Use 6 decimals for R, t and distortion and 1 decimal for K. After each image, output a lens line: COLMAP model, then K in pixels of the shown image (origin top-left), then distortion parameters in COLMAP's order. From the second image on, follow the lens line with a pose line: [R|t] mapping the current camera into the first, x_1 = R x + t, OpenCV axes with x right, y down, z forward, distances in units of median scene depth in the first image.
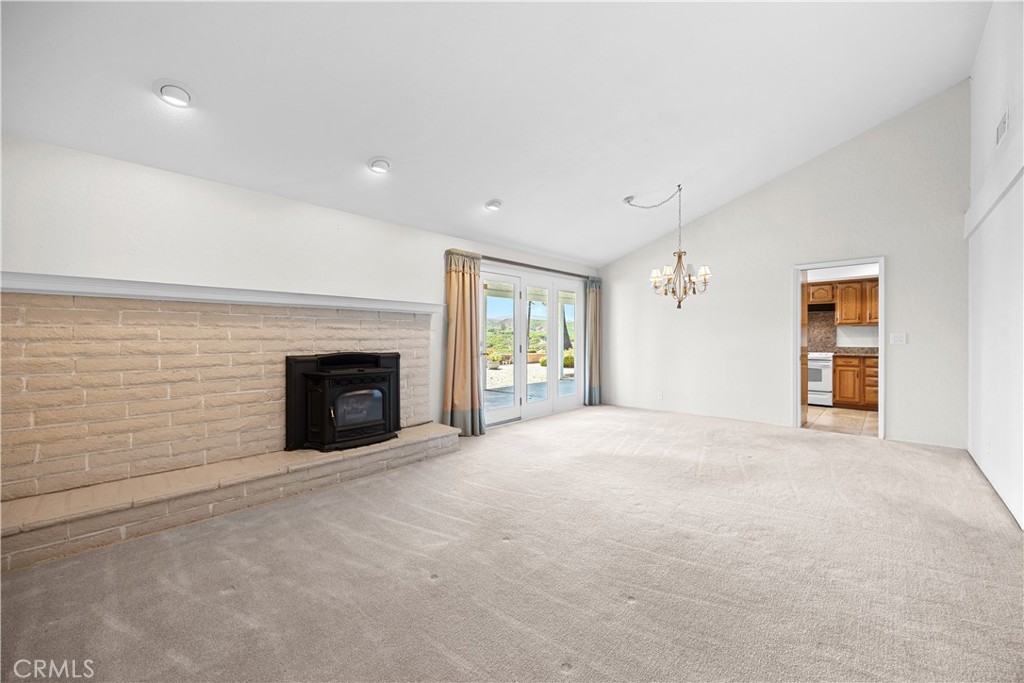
lens RADIAL K [[394.7, 0, 513.8], [0, 394.7, 338.6], [0, 0, 1]] dist [0.000226, -0.000075]
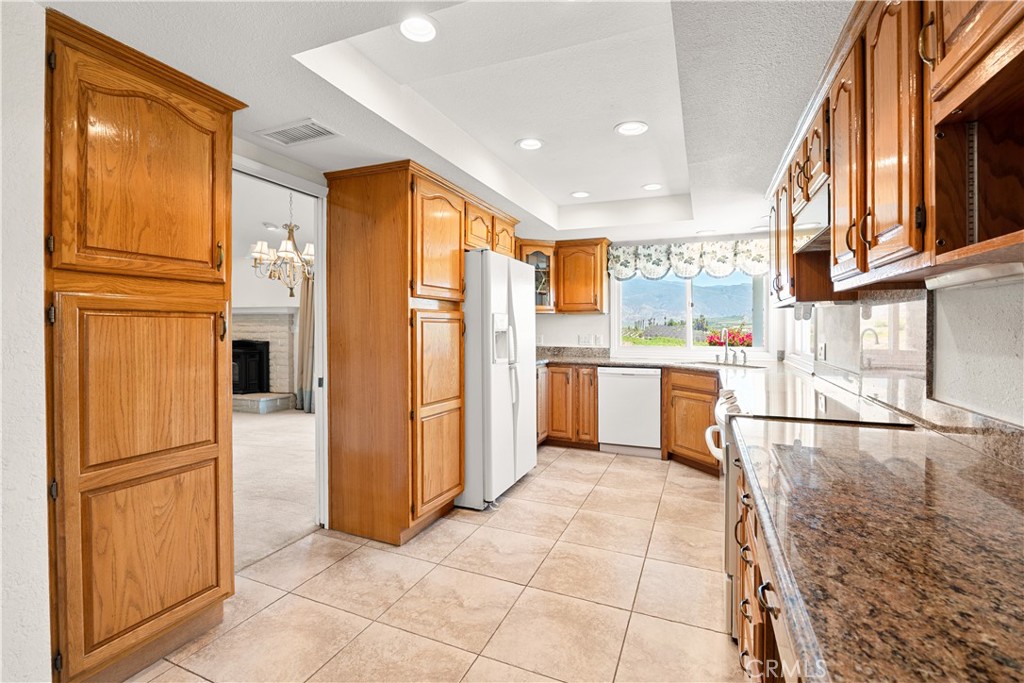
lens RADIAL K [[458.1, 0, 515.8], [0, 458.1, 330.1], [0, 0, 1]] dist [-0.019188, 0.001197]
pose [[0.351638, 0.008280, -0.936099, 1.434614], [-0.004153, 0.999965, 0.007285, -0.019837], [0.936127, 0.001326, 0.351660, 1.110288]]
